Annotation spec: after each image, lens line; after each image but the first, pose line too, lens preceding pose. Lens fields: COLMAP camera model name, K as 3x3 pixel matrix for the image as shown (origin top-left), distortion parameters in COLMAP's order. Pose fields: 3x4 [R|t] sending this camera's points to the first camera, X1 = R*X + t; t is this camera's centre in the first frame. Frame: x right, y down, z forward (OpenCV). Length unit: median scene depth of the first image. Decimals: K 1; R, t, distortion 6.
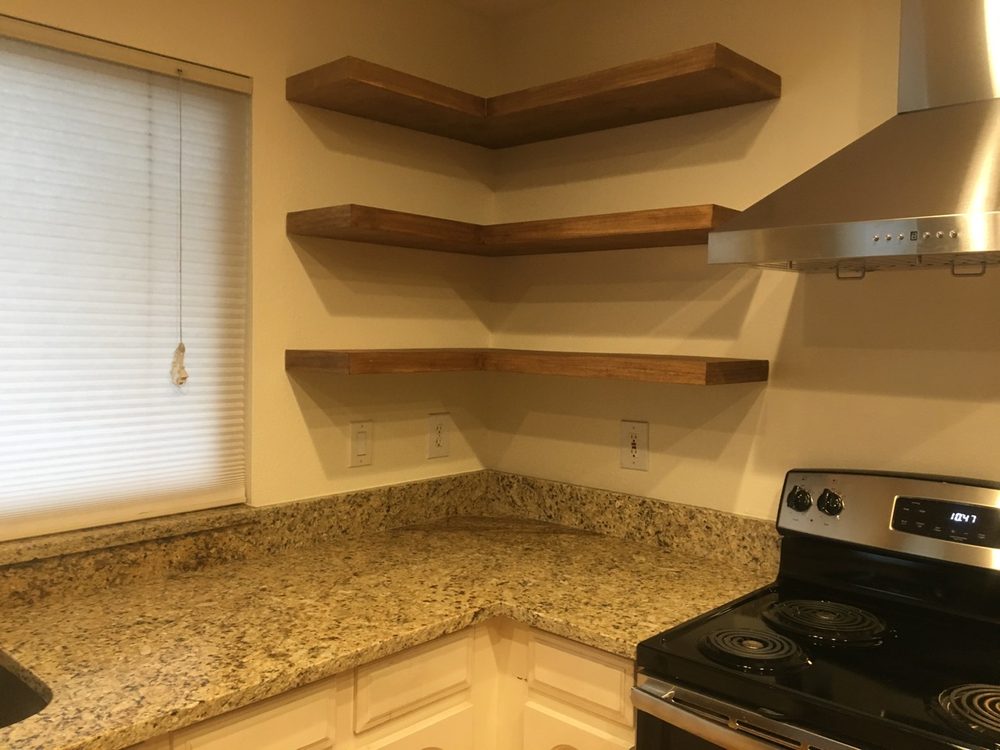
lens RADIAL K [[845.9, 0, 500.0], [0, 845.9, 375.0], [0, 0, 1]] dist [0.057057, -0.071067]
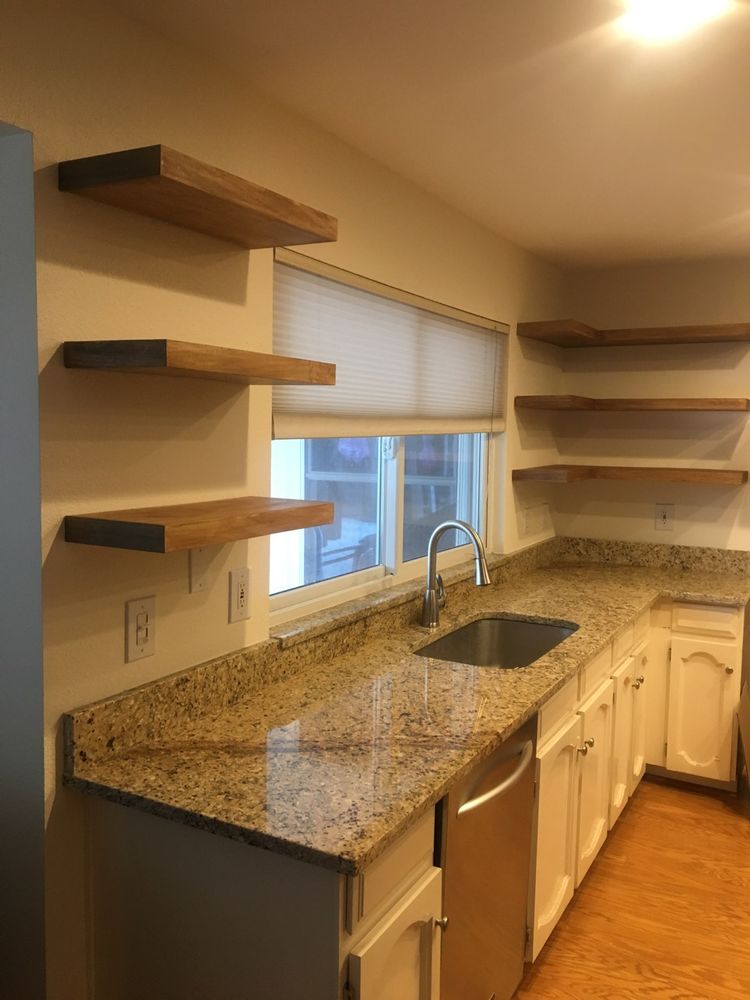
lens RADIAL K [[845.9, 0, 375.0], [0, 845.9, 500.0], [0, 0, 1]] dist [0.057057, -0.071067]
pose [[0.969553, -0.026484, 0.243445, -0.963736], [0.018228, 0.999182, 0.036102, -0.035581], [-0.244202, -0.030565, 0.969243, -0.689472]]
